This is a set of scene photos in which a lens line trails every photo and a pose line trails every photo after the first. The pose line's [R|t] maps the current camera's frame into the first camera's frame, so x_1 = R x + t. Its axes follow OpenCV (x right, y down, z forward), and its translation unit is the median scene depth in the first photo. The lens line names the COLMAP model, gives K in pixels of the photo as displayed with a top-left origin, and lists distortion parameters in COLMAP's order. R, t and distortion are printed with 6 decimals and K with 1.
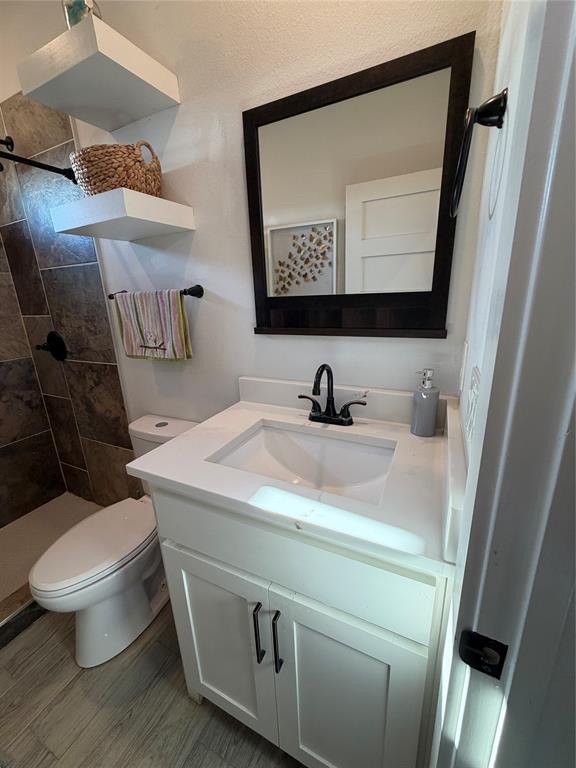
lens RADIAL K [[305.9, 0, 288.7], [0, 305.9, 381.8], [0, 0, 1]] dist [-0.000222, 0.000153]
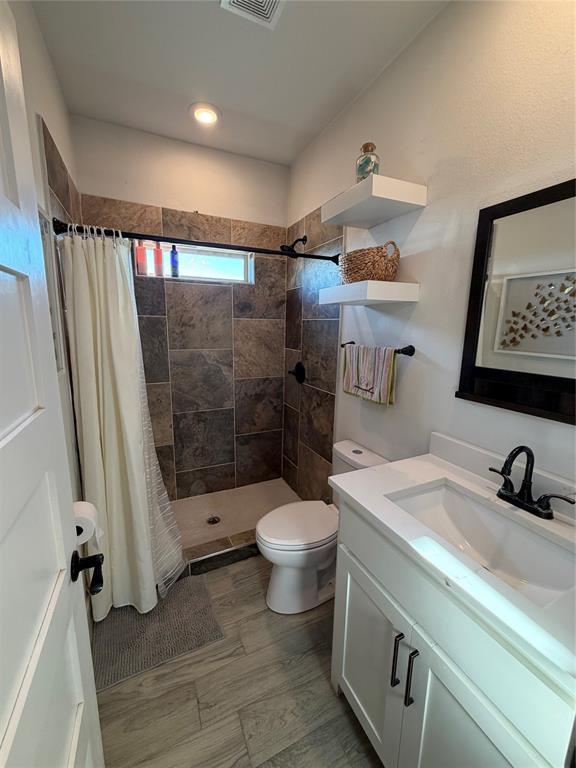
lens RADIAL K [[305.9, 0, 286.9], [0, 305.9, 382.0], [0, 0, 1]] dist [-0.000222, 0.000153]
pose [[0.776739, 0.161011, -0.608894, 0.073412], [-0.214593, 0.976580, -0.015508, -0.063916], [0.592137, 0.142710, 0.793100, -0.202694]]
